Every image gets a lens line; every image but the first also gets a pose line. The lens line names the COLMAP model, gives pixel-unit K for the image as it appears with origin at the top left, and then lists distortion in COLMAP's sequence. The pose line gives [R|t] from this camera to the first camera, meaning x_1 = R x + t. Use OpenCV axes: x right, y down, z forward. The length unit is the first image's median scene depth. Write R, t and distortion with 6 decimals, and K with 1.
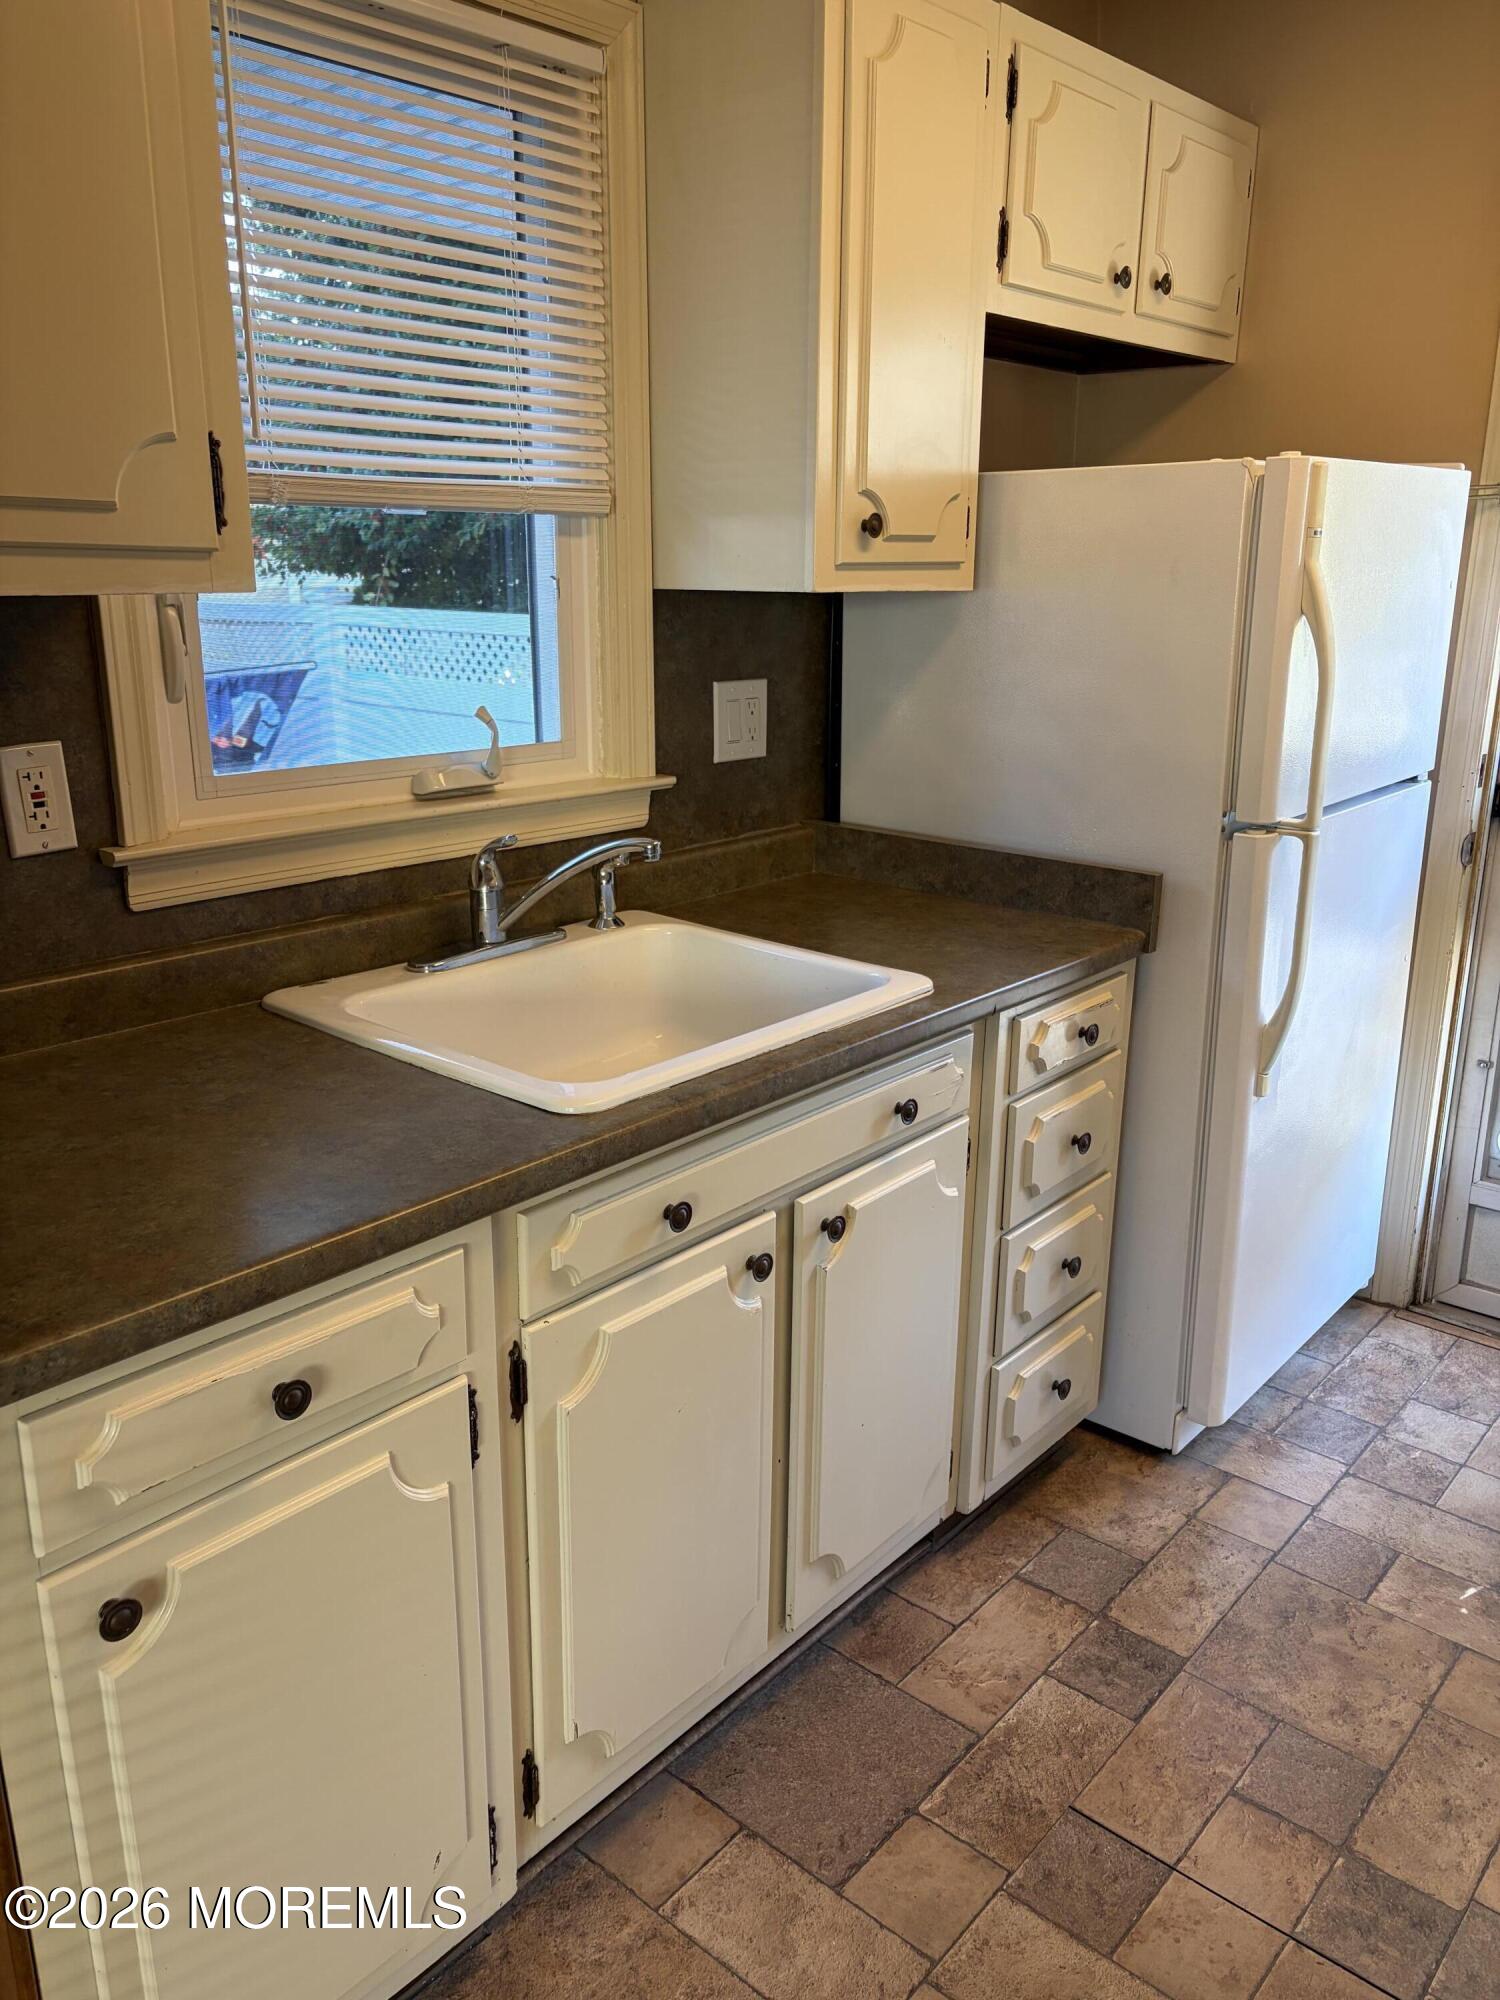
lens RADIAL K [[1504.2, 0, 742.9], [0, 1504.2, 1006.3], [0, 0, 1]] dist [0.058561, -0.066832]
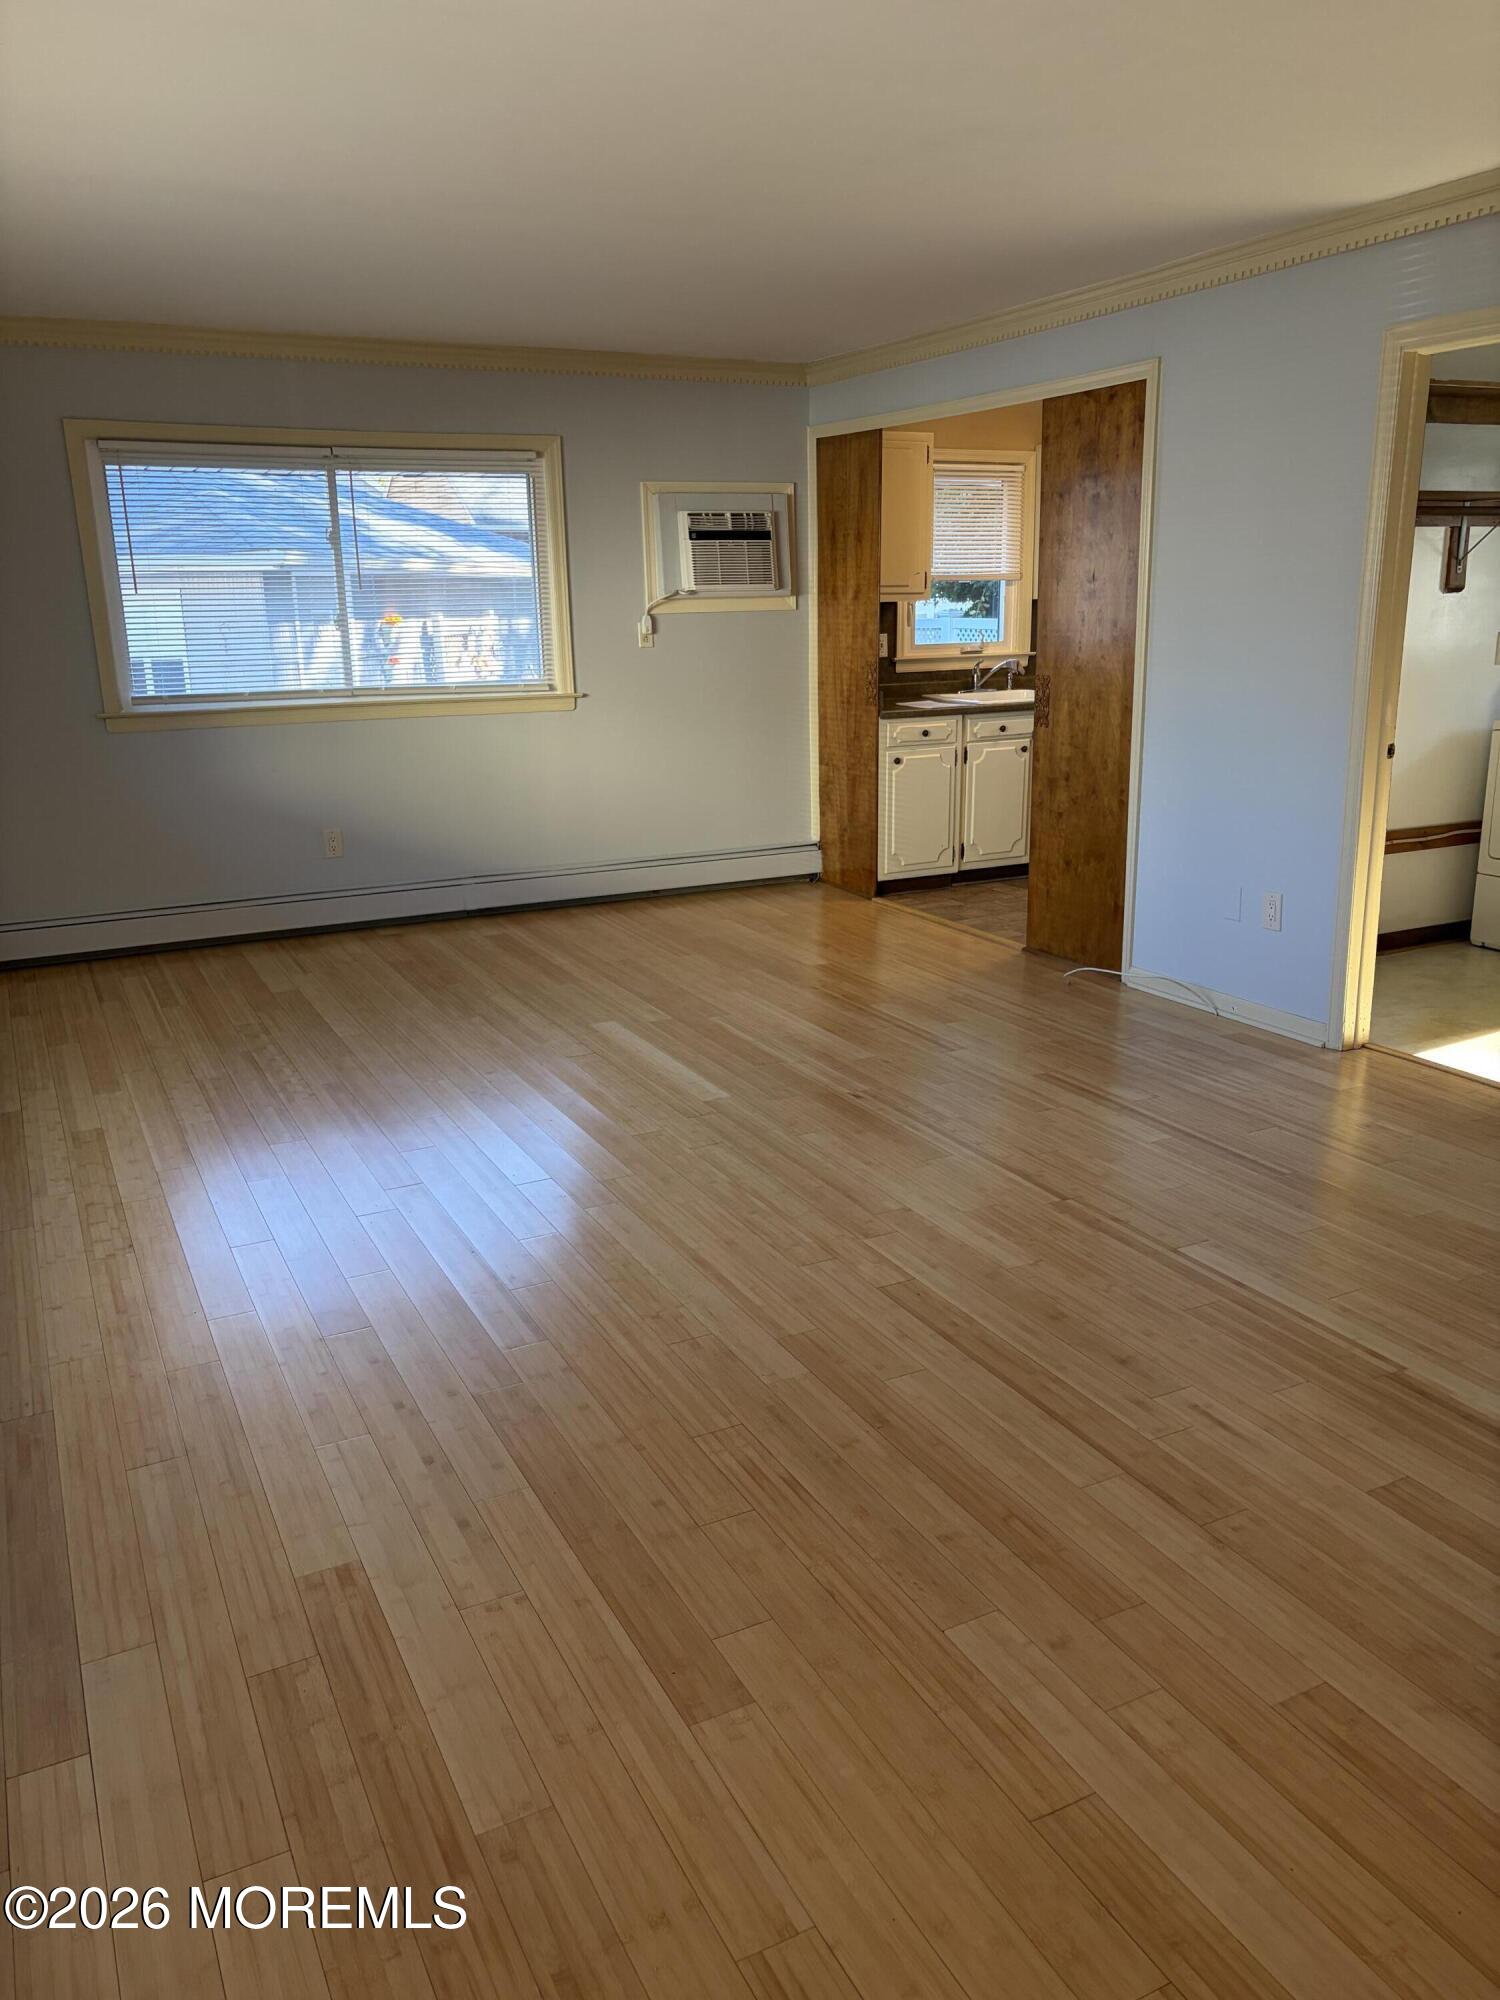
lens RADIAL K [[1504.2, 0, 742.9], [0, 1504.2, 1006.3], [0, 0, 1]] dist [0.058561, -0.066832]
pose [[0.923918, 0.084484, -0.373145, 0.822481], [-0.090393, 0.995905, 0.001667, 0.840696], [0.371758, 0.032190, 0.927771, -2.899140]]
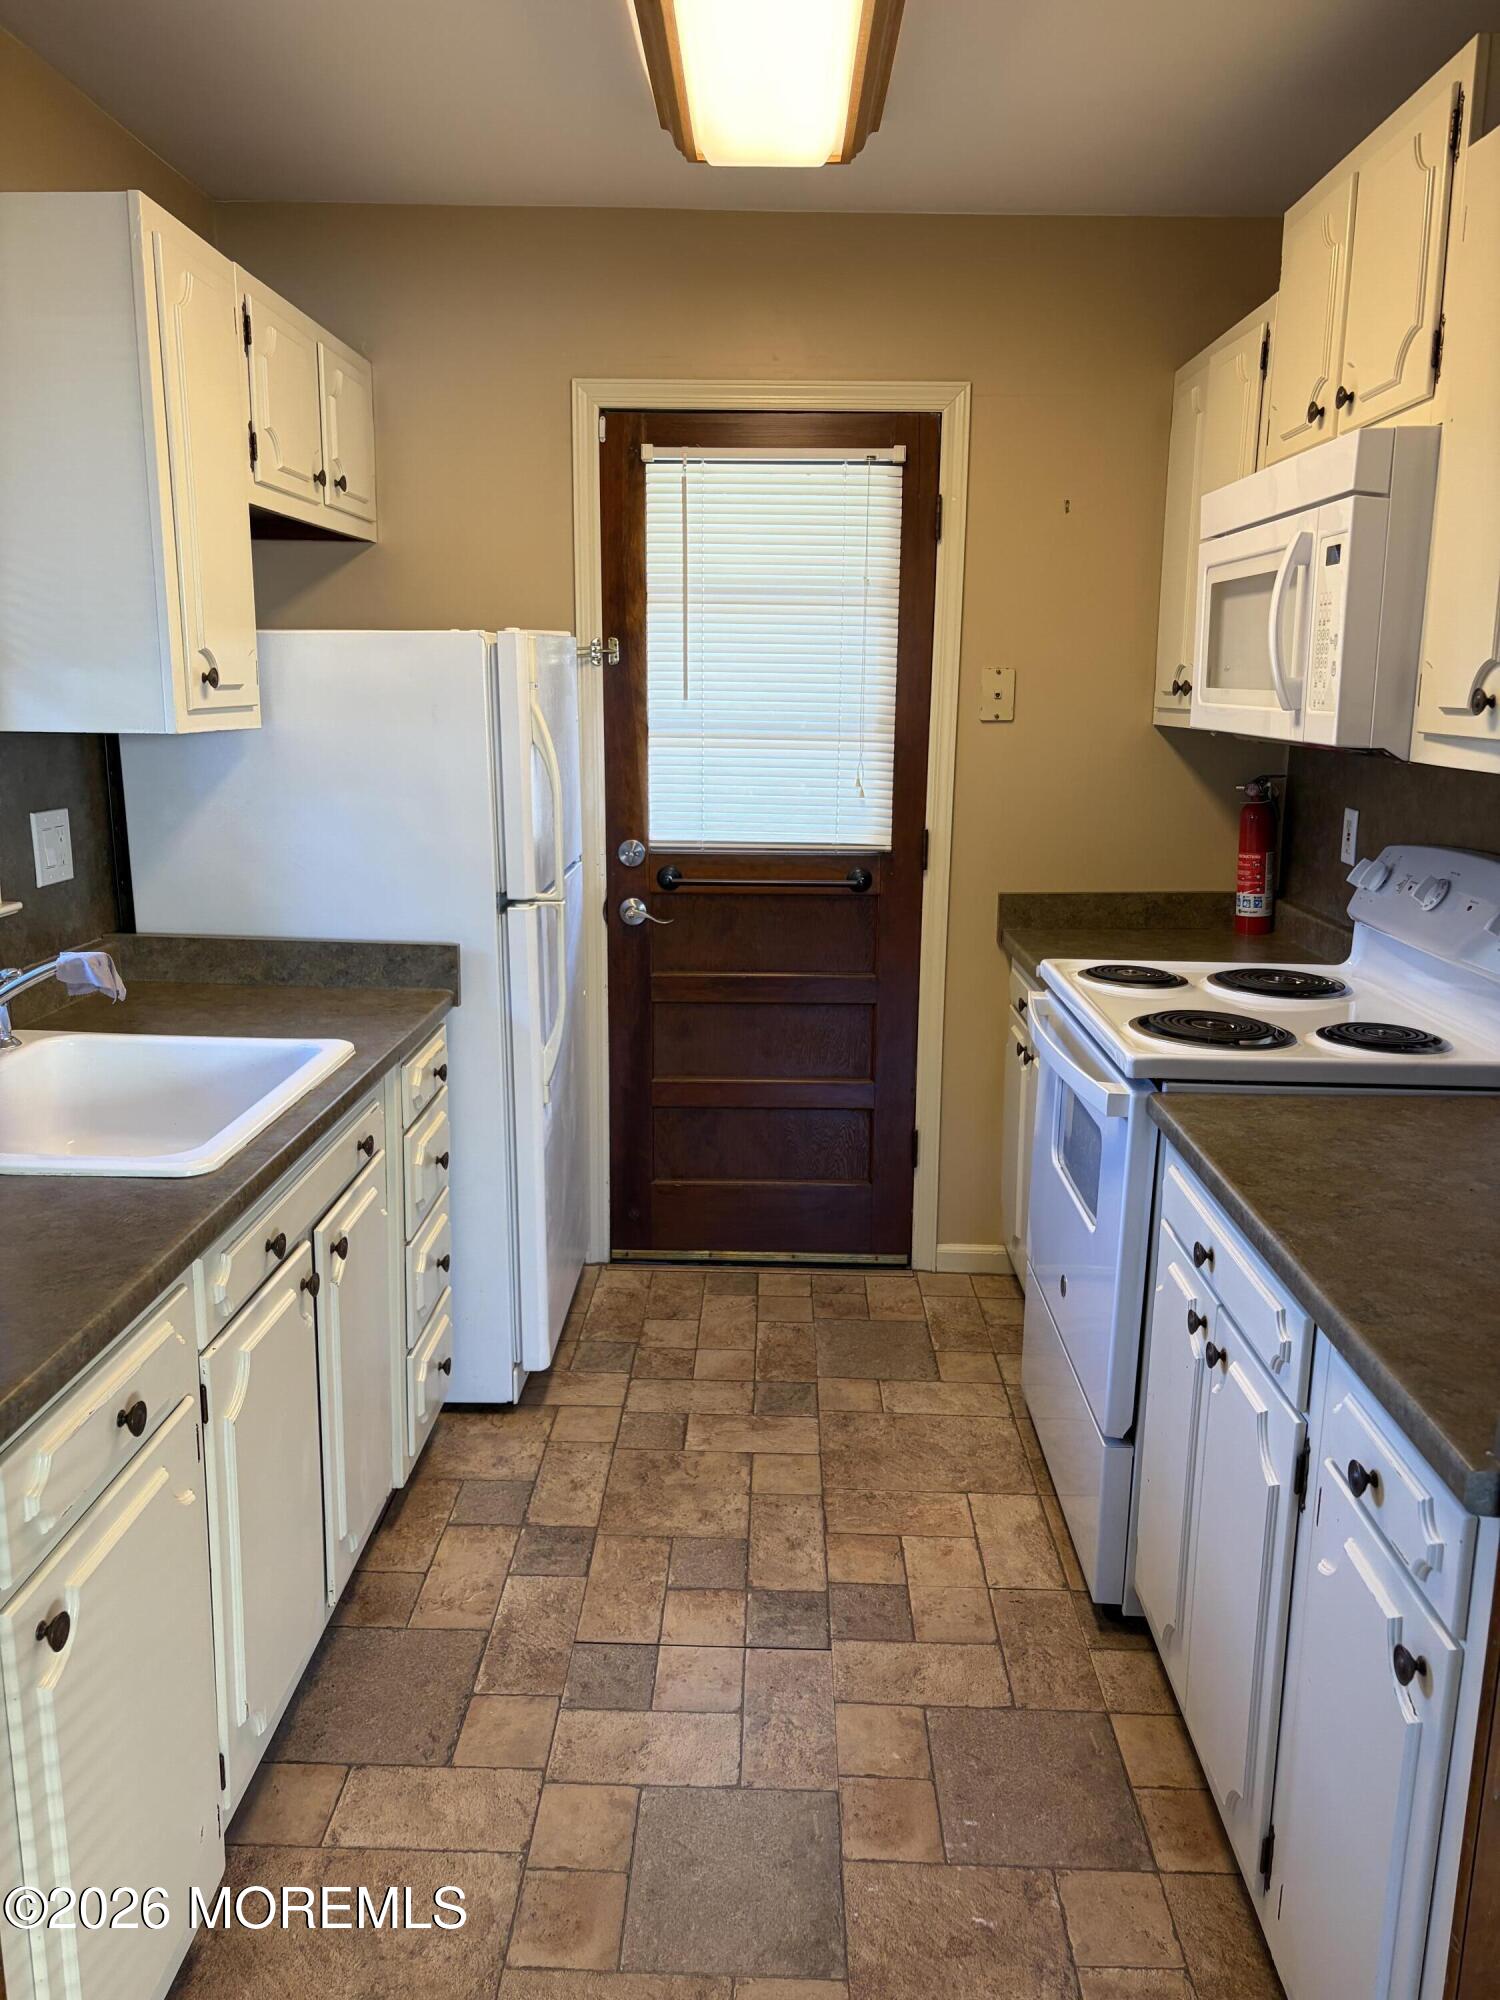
lens RADIAL K [[1521.6, 0, 750.0], [0, 1521.6, 1000.0], [0, 0, 1]] dist [0.034452, -0.012611]
pose [[0.769063, -0.127644, 0.626298, -0.383936], [0.172372, 0.984971, -0.010920, 0.017768], [-0.615492, 0.116355, 0.779507, -0.170059]]
